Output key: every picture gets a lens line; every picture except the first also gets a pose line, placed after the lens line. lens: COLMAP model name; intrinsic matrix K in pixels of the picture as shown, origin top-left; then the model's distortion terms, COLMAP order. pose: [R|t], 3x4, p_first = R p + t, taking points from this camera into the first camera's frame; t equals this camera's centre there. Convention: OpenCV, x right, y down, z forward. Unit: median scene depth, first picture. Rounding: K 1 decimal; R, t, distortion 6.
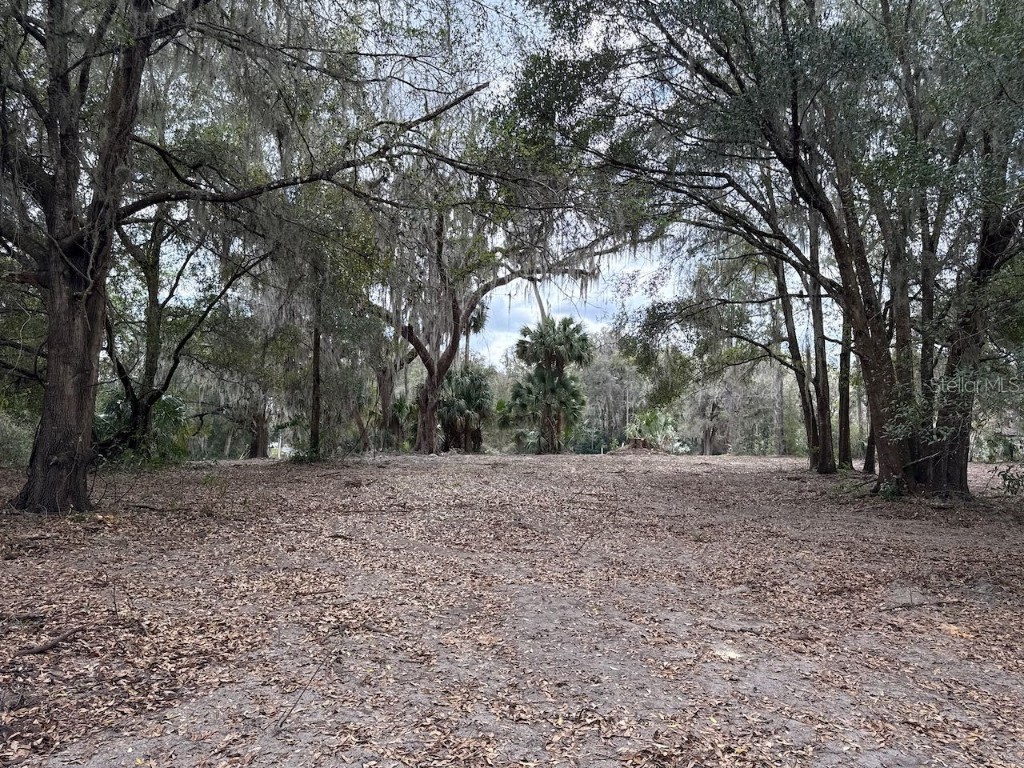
lens RADIAL K [[723.2, 0, 512.9], [0, 723.2, 377.0], [0, 0, 1]] dist [0.060741, -0.065972]
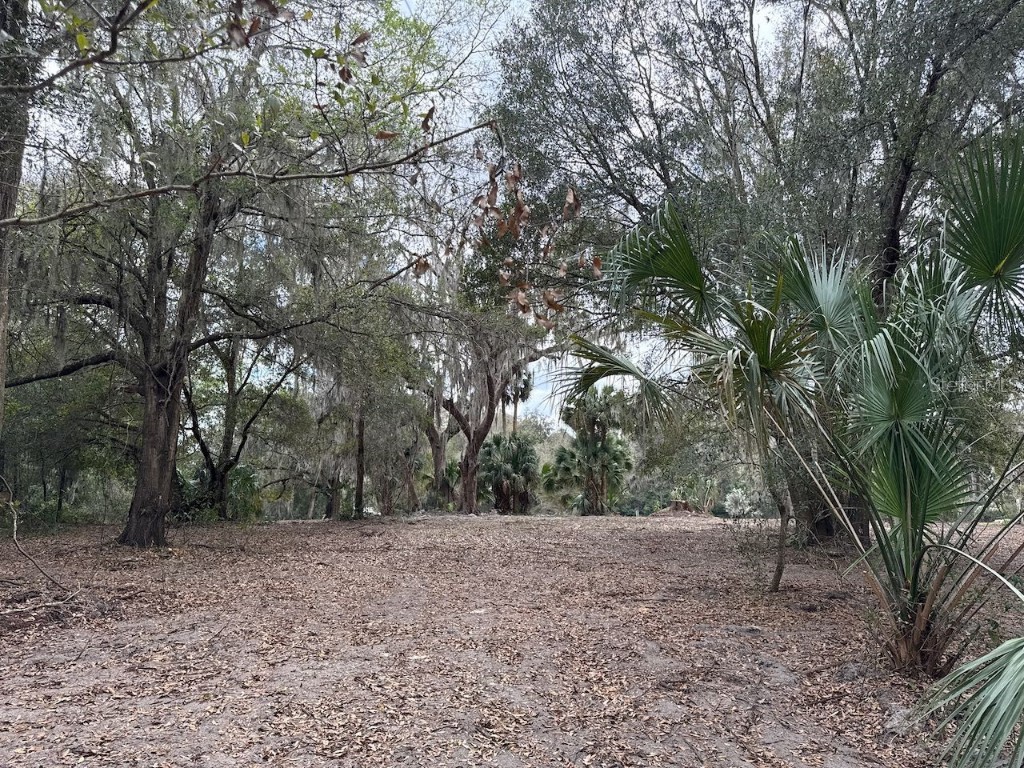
lens RADIAL K [[723.2, 0, 510.8], [0, 723.2, 378.5], [0, 0, 1]] dist [0.060741, -0.065972]
pose [[0.993210, -0.021826, -0.114270, 0.073969], [0.012141, 0.996326, -0.084782, -0.005598], [0.115700, 0.082819, 0.989825, -0.104071]]
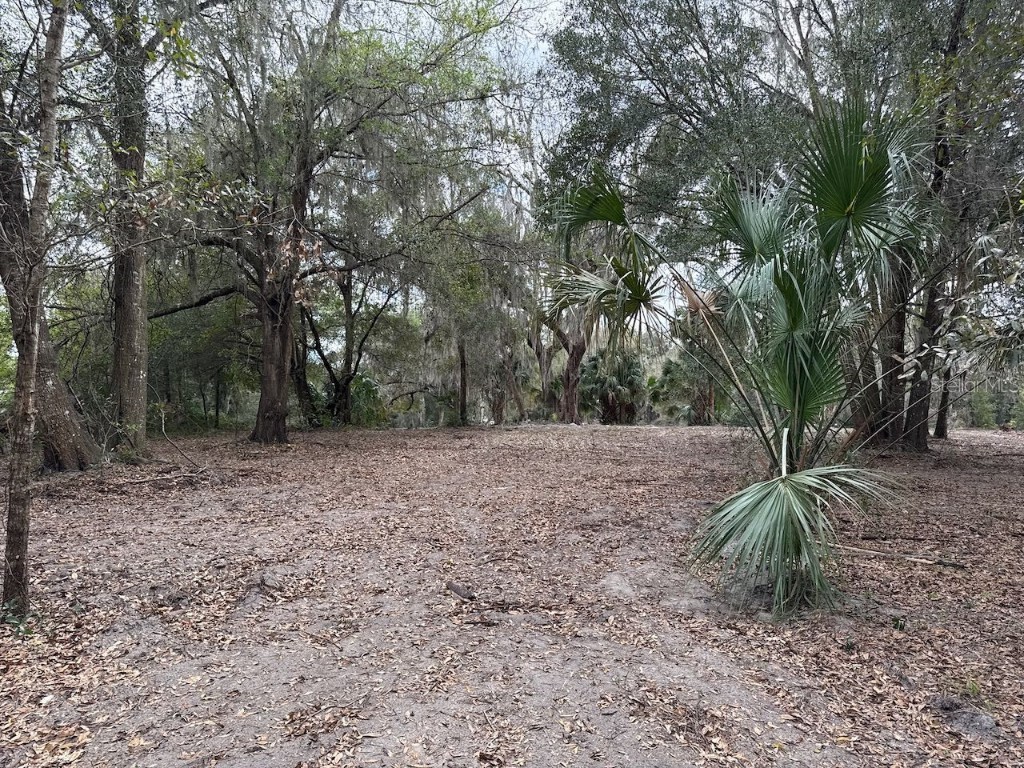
lens RADIAL K [[723.2, 0, 513.4], [0, 723.2, 382.4], [0, 0, 1]] dist [0.060741, -0.065972]
pose [[0.958721, -0.016540, -0.283868, 0.121492], [0.027603, 0.999006, 0.035015, -0.004561], [0.283006, -0.041406, 0.958224, -0.143942]]
